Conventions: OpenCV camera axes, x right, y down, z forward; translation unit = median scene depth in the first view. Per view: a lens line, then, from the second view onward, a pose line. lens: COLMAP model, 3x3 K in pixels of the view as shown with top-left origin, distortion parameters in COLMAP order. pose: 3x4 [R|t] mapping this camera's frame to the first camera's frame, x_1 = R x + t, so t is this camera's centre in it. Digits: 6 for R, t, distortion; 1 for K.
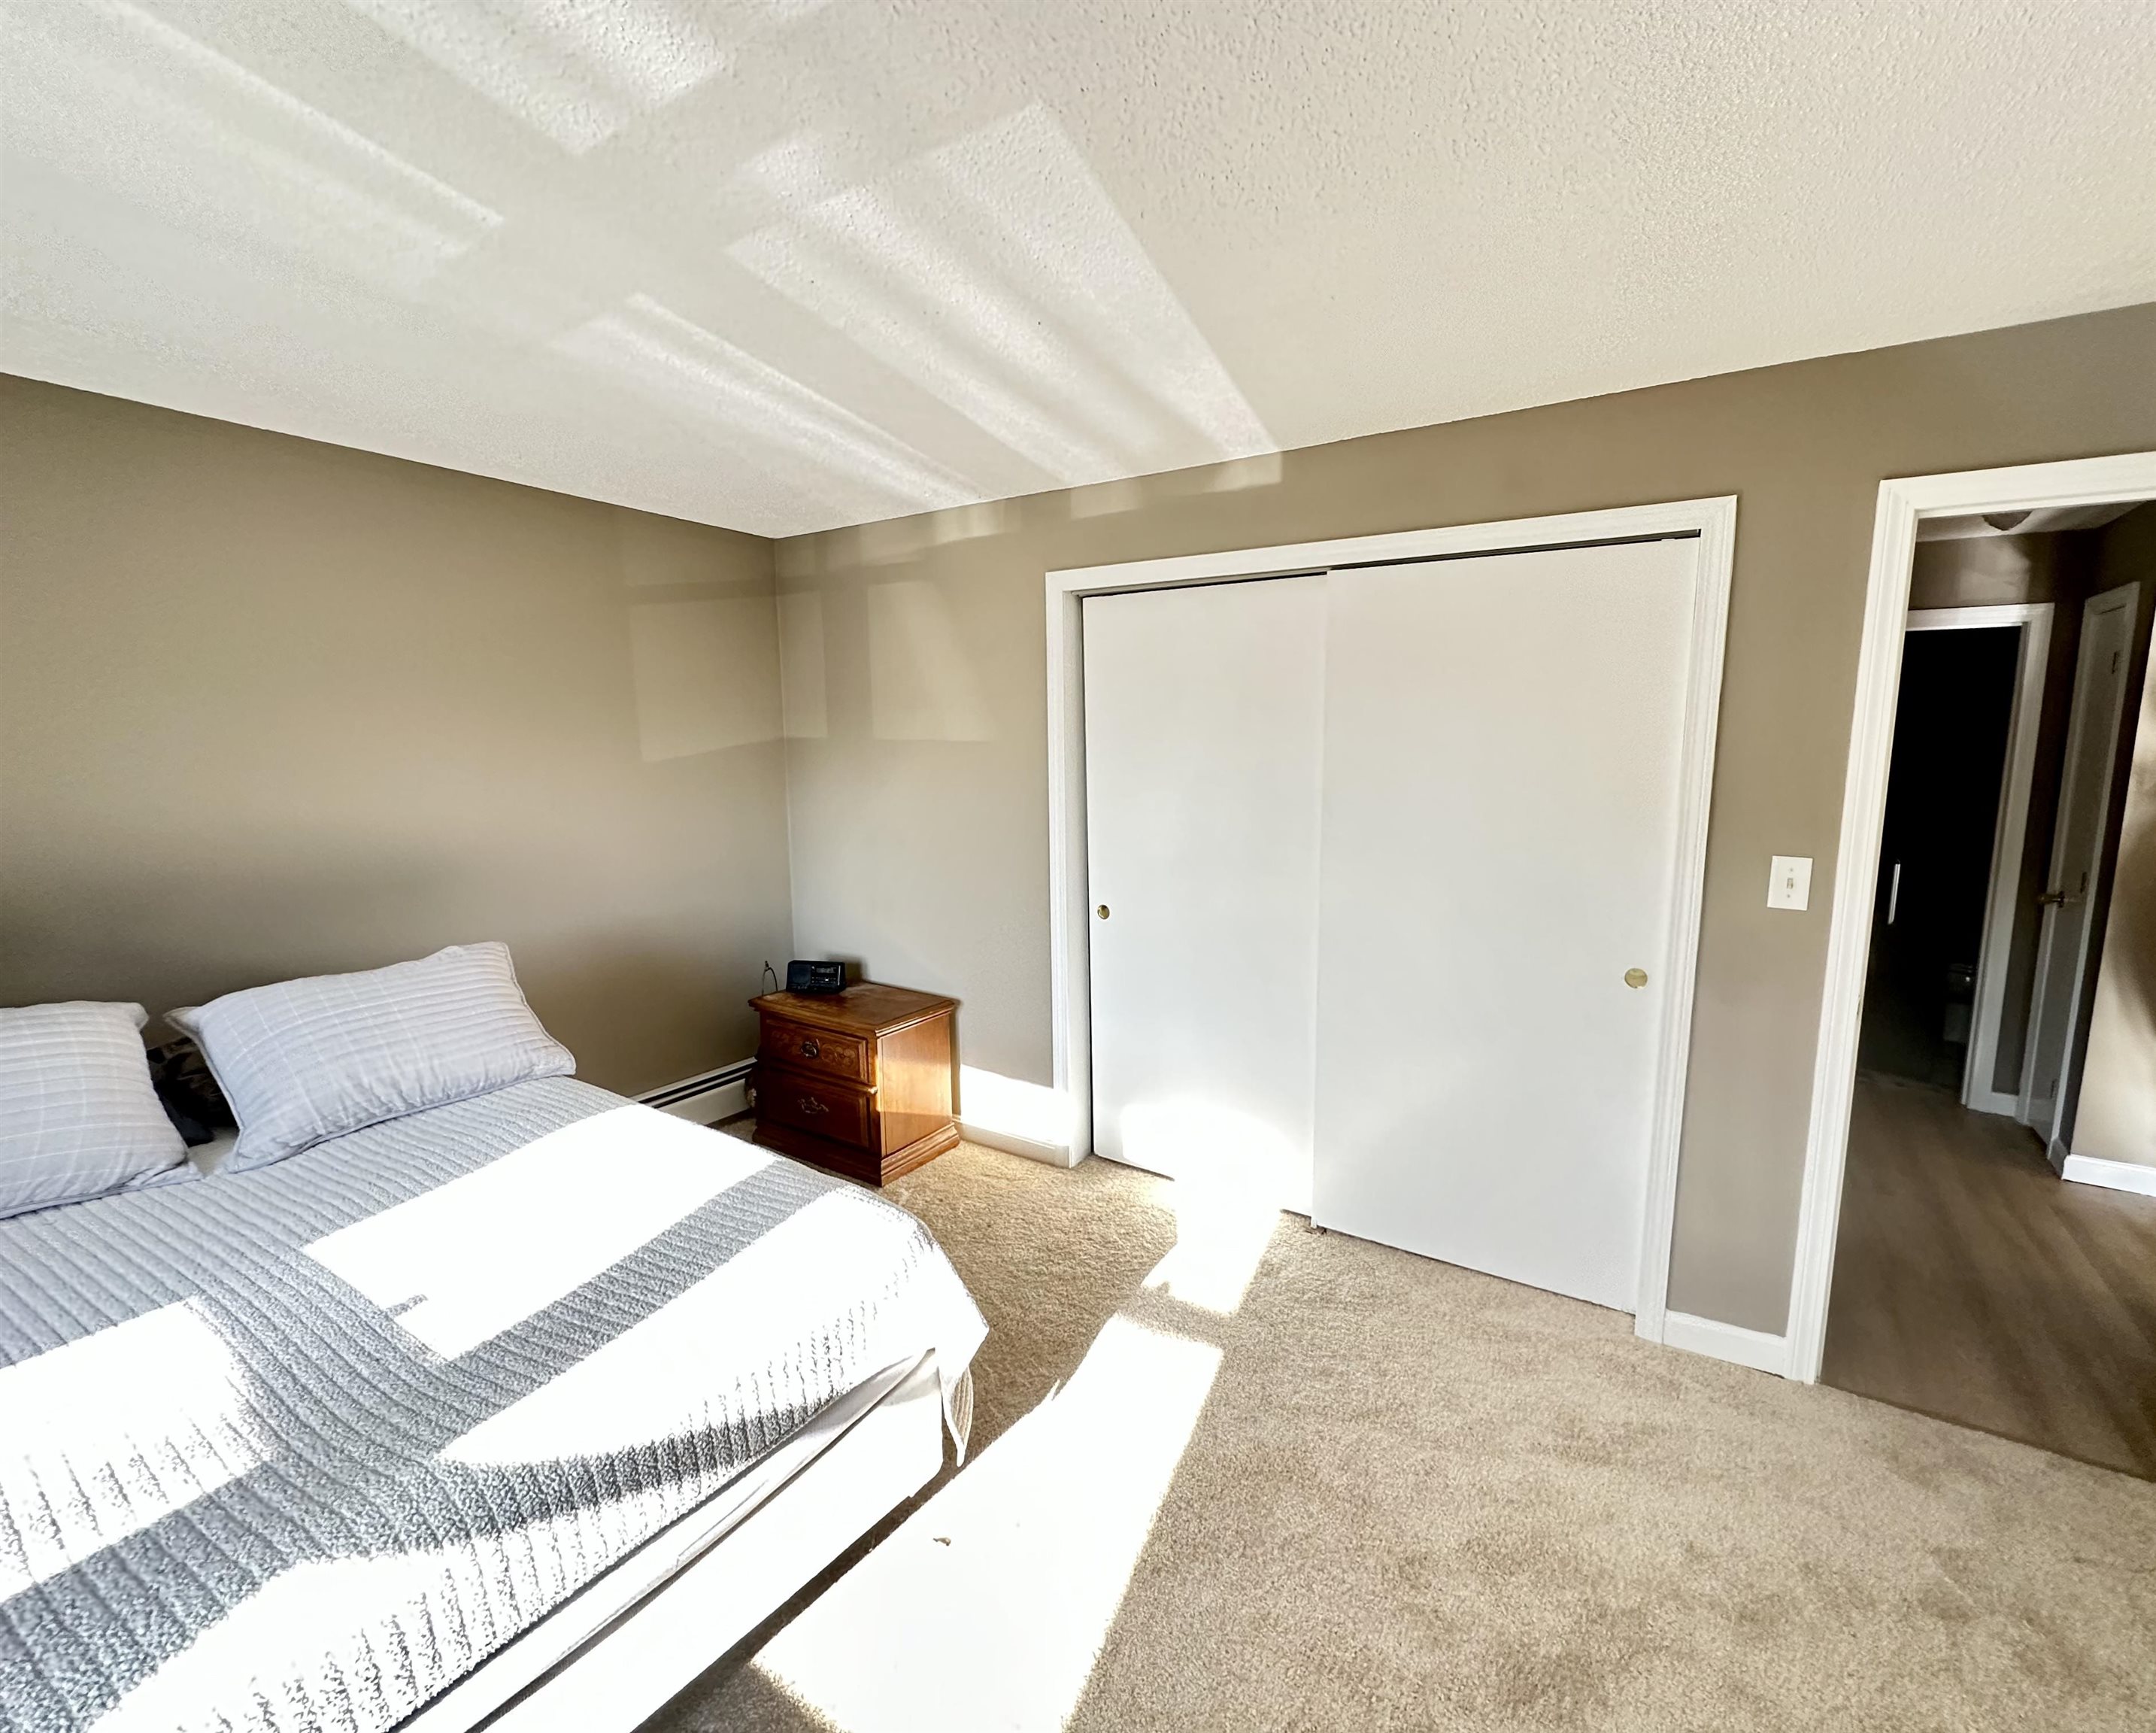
lens RADIAL K [[987.3, 0, 1076.7], [0, 987.3, 865.5], [0, 0, 1]] dist [0.005067, 0.000596]
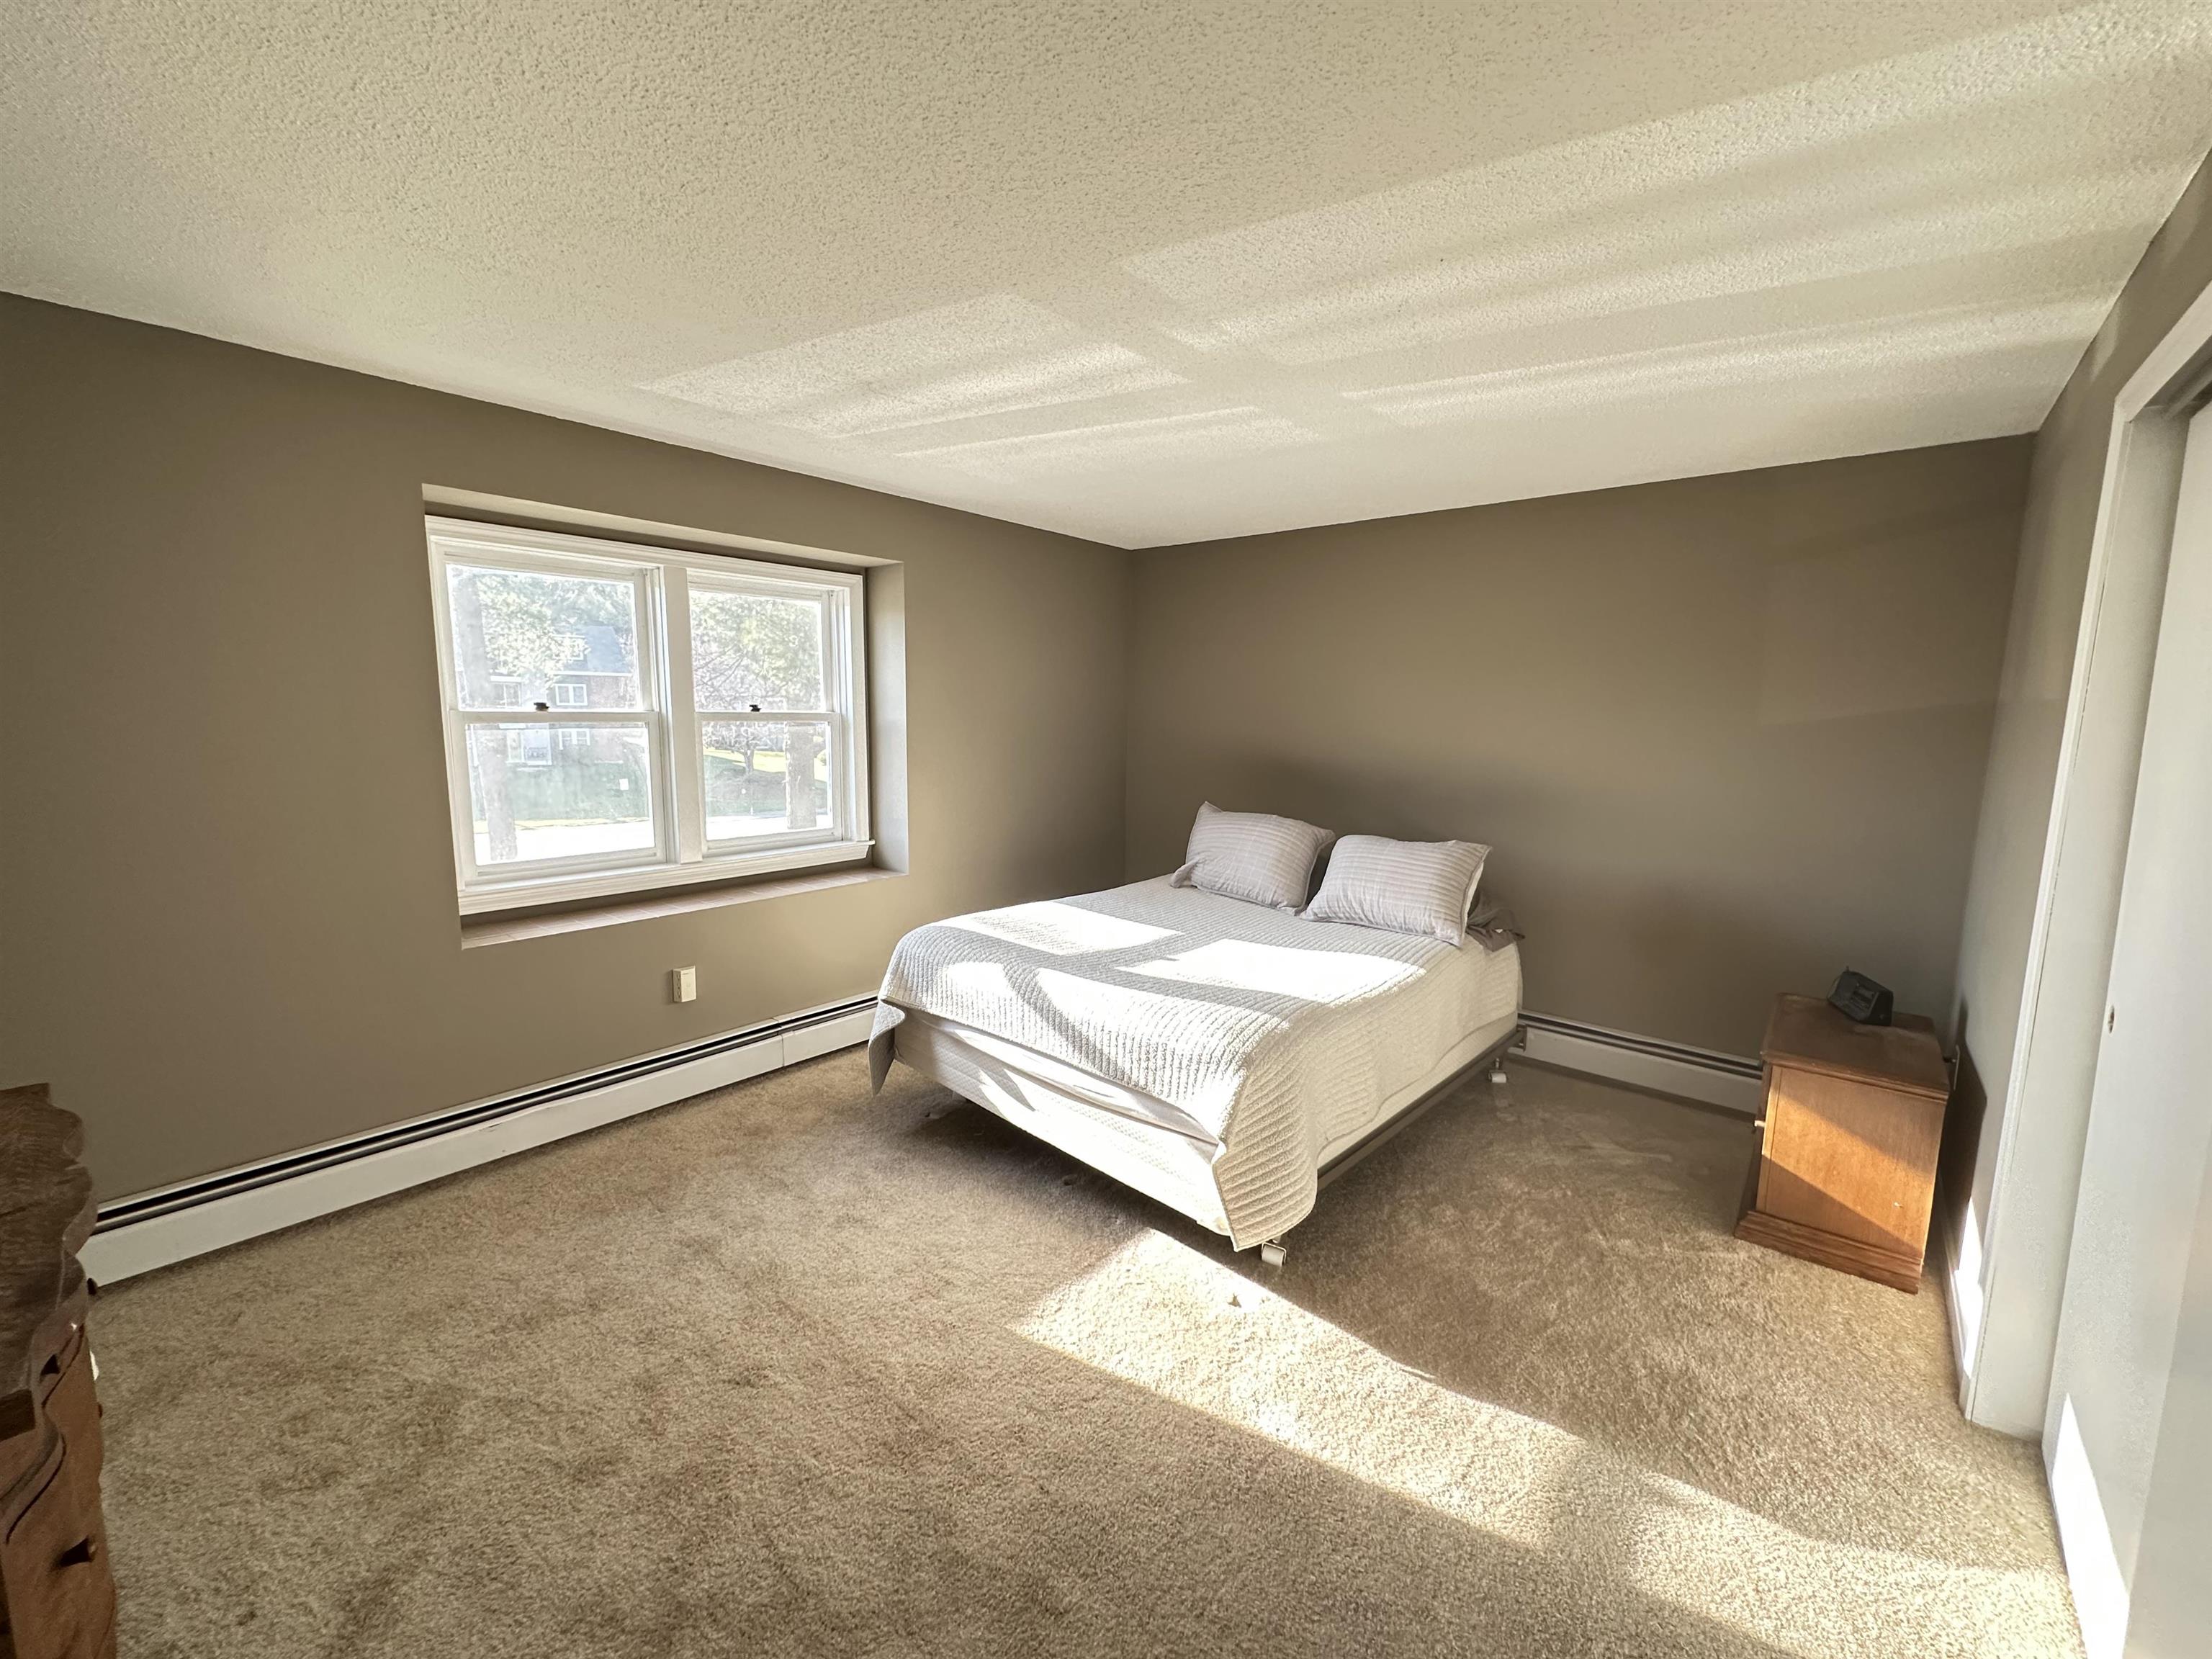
lens RADIAL K [[881.3, 0, 1117.9], [0, 881.3, 827.8], [0, 0, 1]] dist [-0.004835, 0.001555]
pose [[-0.145457, 0.132313, -0.980477, 0.961089], [-0.141589, 0.978032, 0.152989, -0.087628], [0.979181, 0.161078, -0.123527, 0.903619]]
